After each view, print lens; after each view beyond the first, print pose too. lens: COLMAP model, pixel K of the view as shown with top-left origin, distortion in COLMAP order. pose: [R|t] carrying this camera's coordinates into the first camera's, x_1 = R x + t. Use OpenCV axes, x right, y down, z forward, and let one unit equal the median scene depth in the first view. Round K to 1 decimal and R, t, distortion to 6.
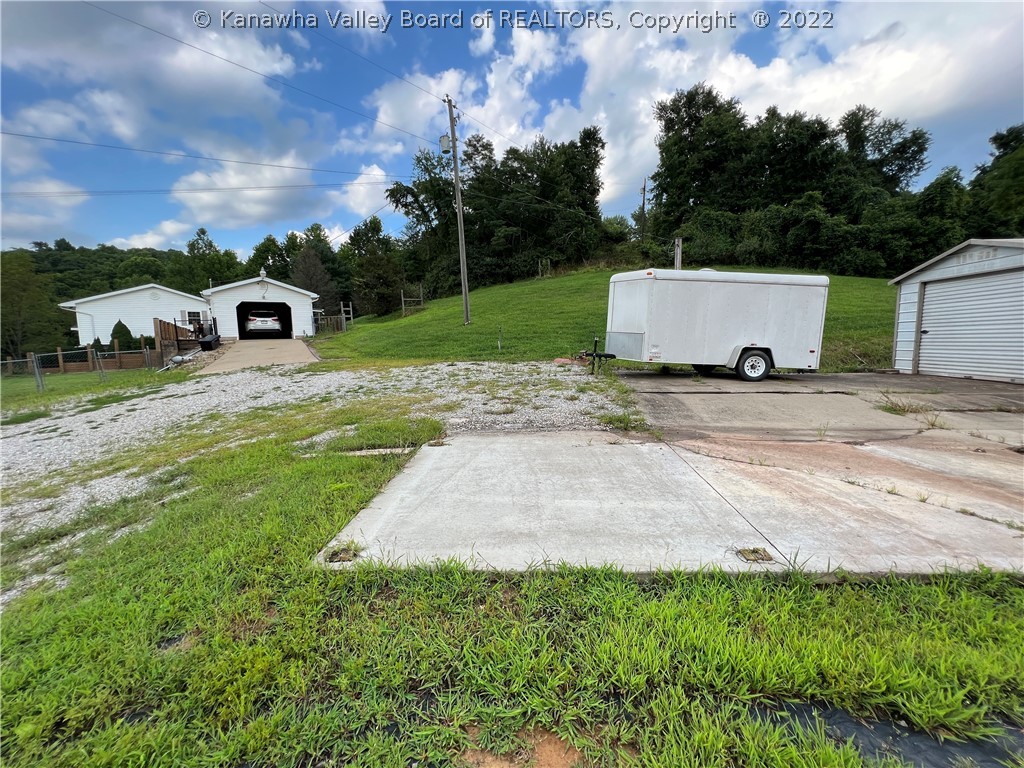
lens RADIAL K [[407.9, 0, 509.8], [0, 407.9, 382.4], [0, 0, 1]] dist [-0.002374, 0.000114]
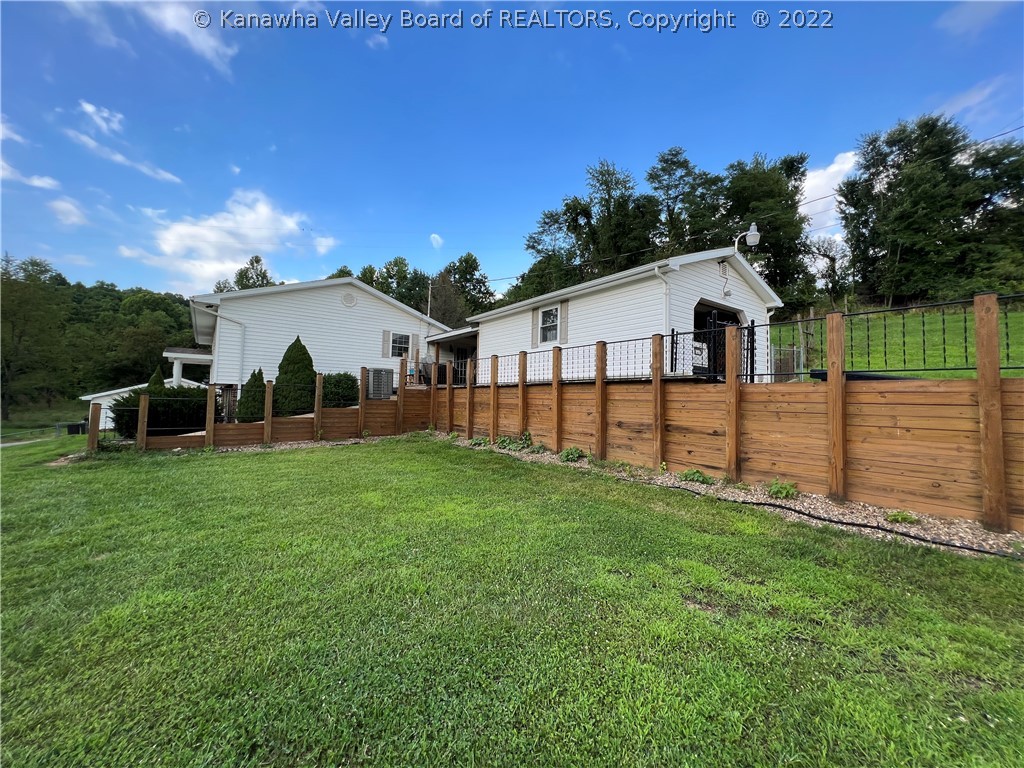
lens RADIAL K [[407.9, 0, 509.8], [0, 407.9, 382.4], [0, 0, 1]] dist [-0.002374, 0.000114]
pose [[0.998236, 0.044816, 0.038939, -0.260624], [-0.038613, 0.988294, -0.147593, -0.012520], [-0.045097, 0.145829, 0.988281, 0.180768]]
